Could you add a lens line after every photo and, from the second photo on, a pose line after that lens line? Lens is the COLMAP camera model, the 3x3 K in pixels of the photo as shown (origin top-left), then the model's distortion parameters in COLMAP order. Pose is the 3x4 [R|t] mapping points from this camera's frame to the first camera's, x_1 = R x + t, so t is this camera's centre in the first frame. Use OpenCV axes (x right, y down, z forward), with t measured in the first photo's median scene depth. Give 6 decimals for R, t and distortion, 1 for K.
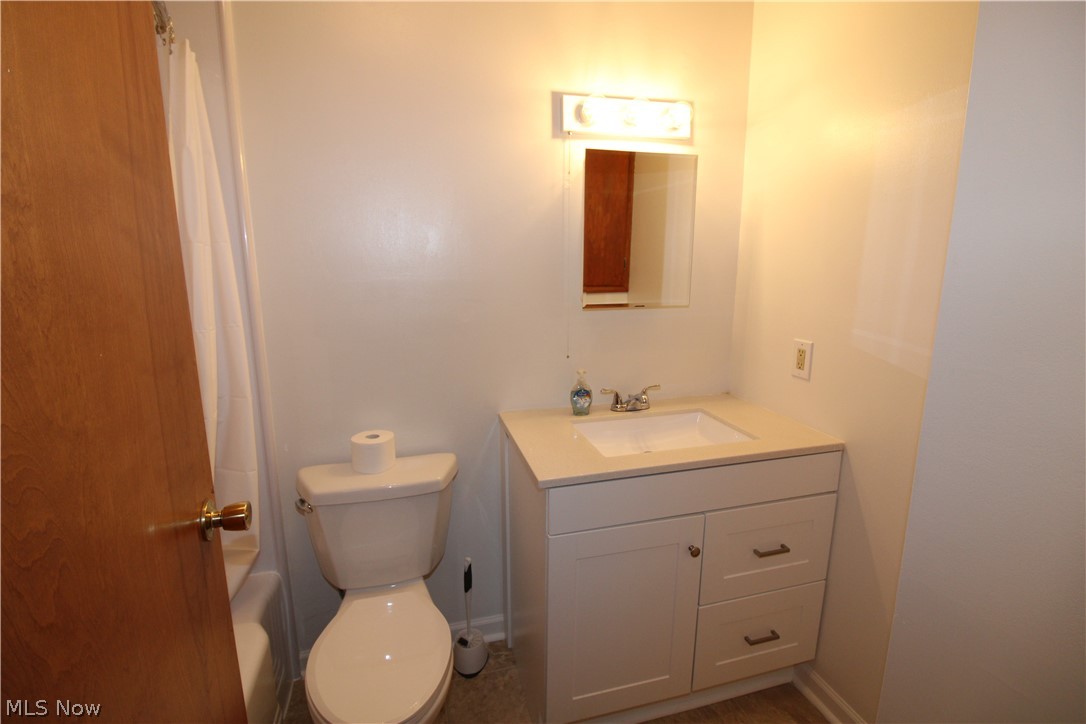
lens RADIAL K [[497.8, 0, 543.8], [0, 497.8, 352.6], [0, 0, 1]] dist [-0.011929, -0.000250]
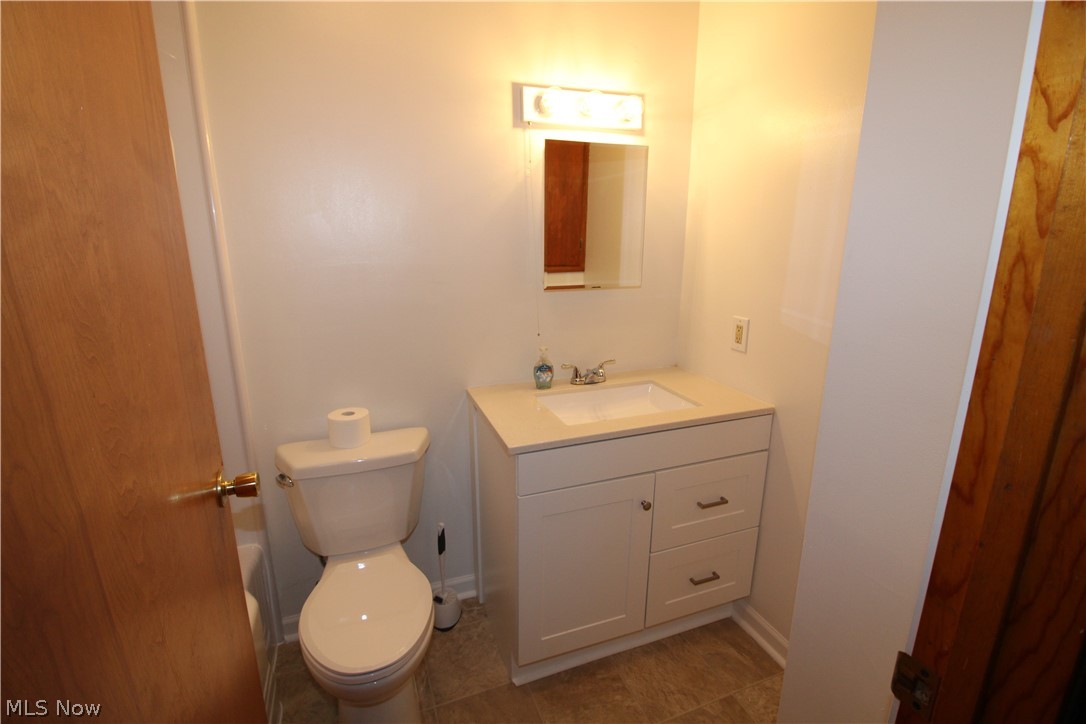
lens RADIAL K [[499.8, 0, 541.3], [0, 499.8, 355.3], [0, 0, 1]] dist [-0.001766, -0.011421]
pose [[0.996320, -0.019484, 0.083473, -0.021001], [0.014834, 0.998322, 0.055966, -0.008731], [-0.084423, -0.054522, 0.994937, -0.084045]]
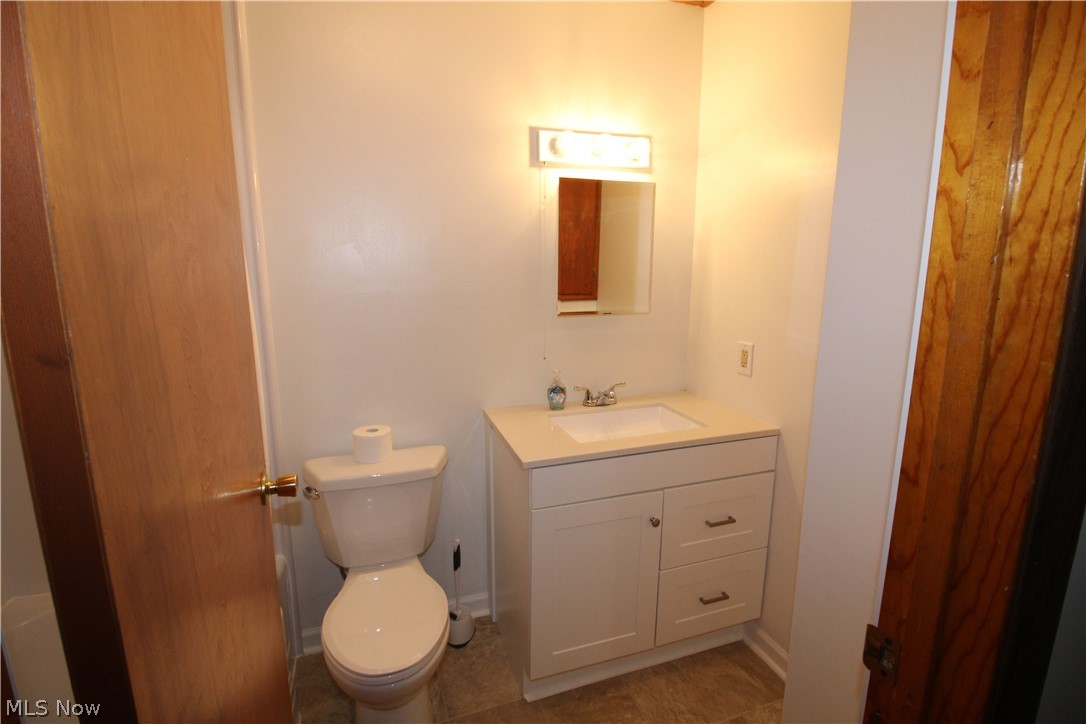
lens RADIAL K [[499.8, 0, 541.3], [0, 499.8, 355.3], [0, 0, 1]] dist [-0.001766, -0.011421]
pose [[0.998446, -0.008472, 0.055086, -0.023492], [0.008761, 0.999949, -0.005007, 0.007017], [-0.055041, 0.005482, 0.998469, -0.144893]]
